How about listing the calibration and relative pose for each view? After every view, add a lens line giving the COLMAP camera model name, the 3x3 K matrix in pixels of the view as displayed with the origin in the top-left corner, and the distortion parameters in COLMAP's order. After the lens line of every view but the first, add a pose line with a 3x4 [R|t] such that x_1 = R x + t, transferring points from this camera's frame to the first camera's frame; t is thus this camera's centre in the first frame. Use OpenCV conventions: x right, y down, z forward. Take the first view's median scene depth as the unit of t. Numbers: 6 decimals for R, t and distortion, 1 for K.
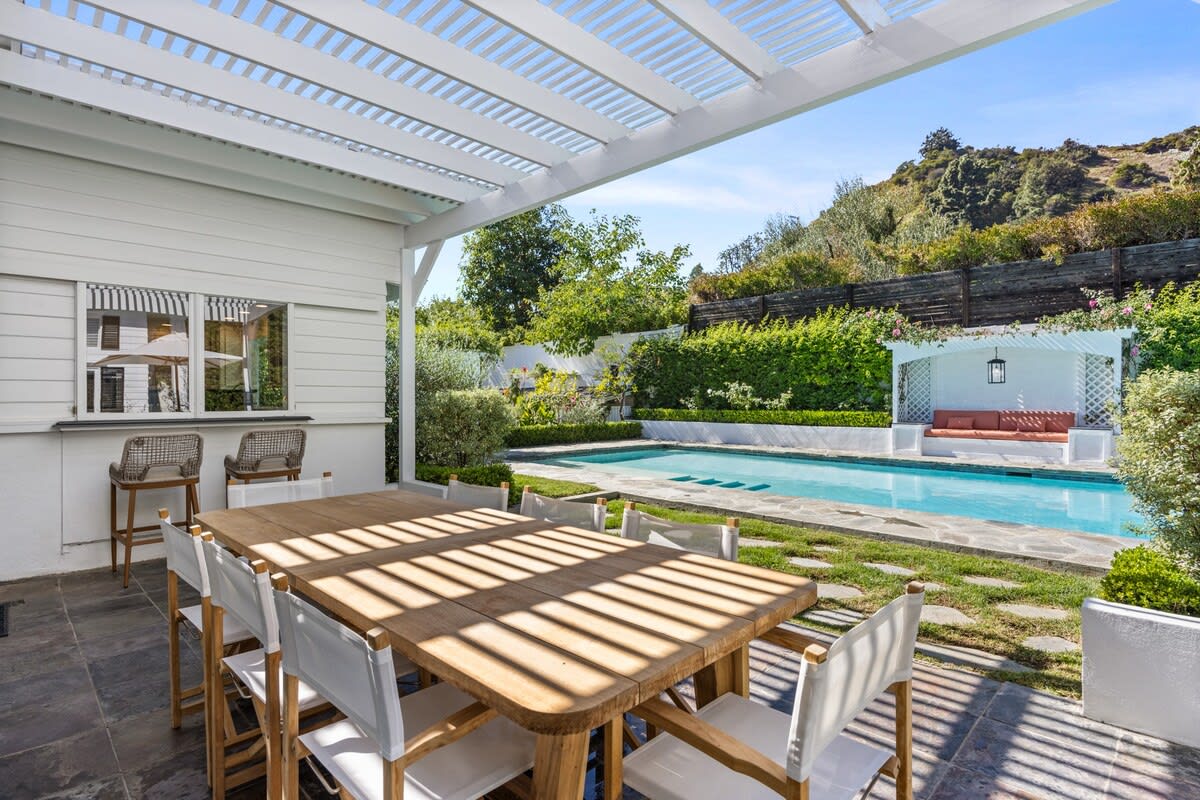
lens RADIAL K [[601.2, 0, 604.8], [0, 601.2, 395.1], [0, 0, 1]] dist [-0.002427, -0.000404]
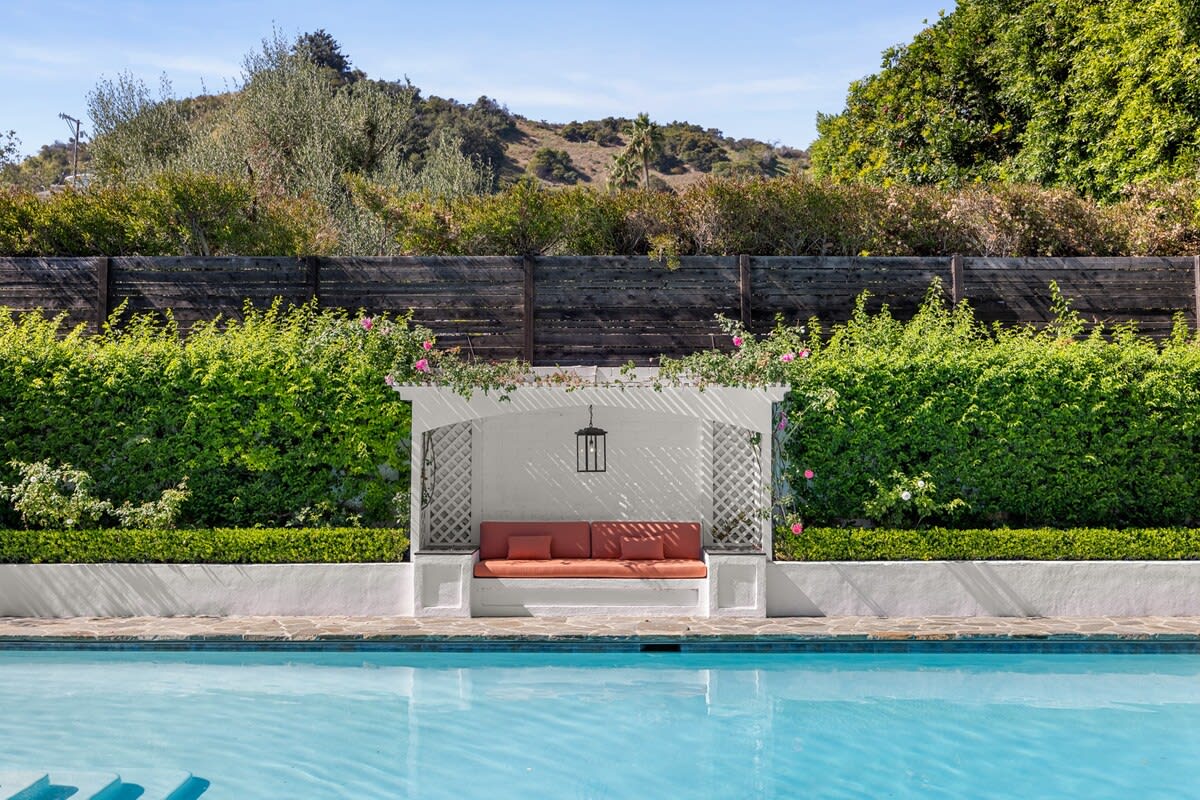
lens RADIAL K [[1081.2, 0, 600.0], [0, 1081.2, 400.0], [0, 0, 1]] dist [0.001405, 0.003426]
pose [[0.713881, 0.040943, 0.699070, -0.023525], [-0.002811, 0.998449, -0.055607, -0.024296], [-0.700262, 0.037732, 0.712888, 0.233365]]
